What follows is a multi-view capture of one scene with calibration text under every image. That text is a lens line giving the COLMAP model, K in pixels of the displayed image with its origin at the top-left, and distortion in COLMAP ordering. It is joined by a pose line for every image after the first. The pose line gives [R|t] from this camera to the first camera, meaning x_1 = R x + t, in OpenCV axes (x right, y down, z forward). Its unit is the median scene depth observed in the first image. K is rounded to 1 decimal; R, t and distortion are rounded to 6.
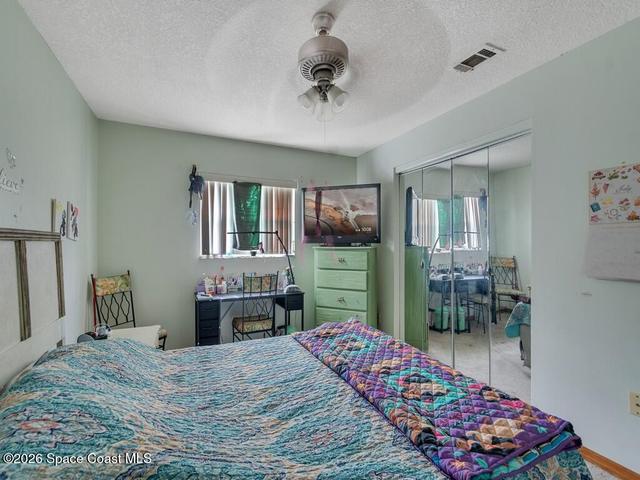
lens RADIAL K [[282.9, 0, 288.5], [0, 282.9, 246.2], [0, 0, 1]] dist [0.000589, -0.000283]
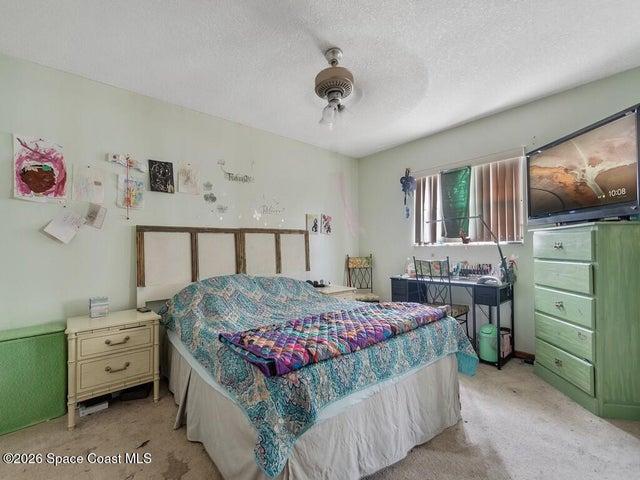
lens RADIAL K [[284.6, 0, 320.9], [0, 284.6, 253.9], [0, 0, 1]] dist [0.000078, -0.000808]
pose [[0.303955, 0.007267, -0.952659, 0.663331], [0.004437, 0.999949, 0.009043, 0.059655], [0.952676, -0.006976, 0.303908, 0.258067]]
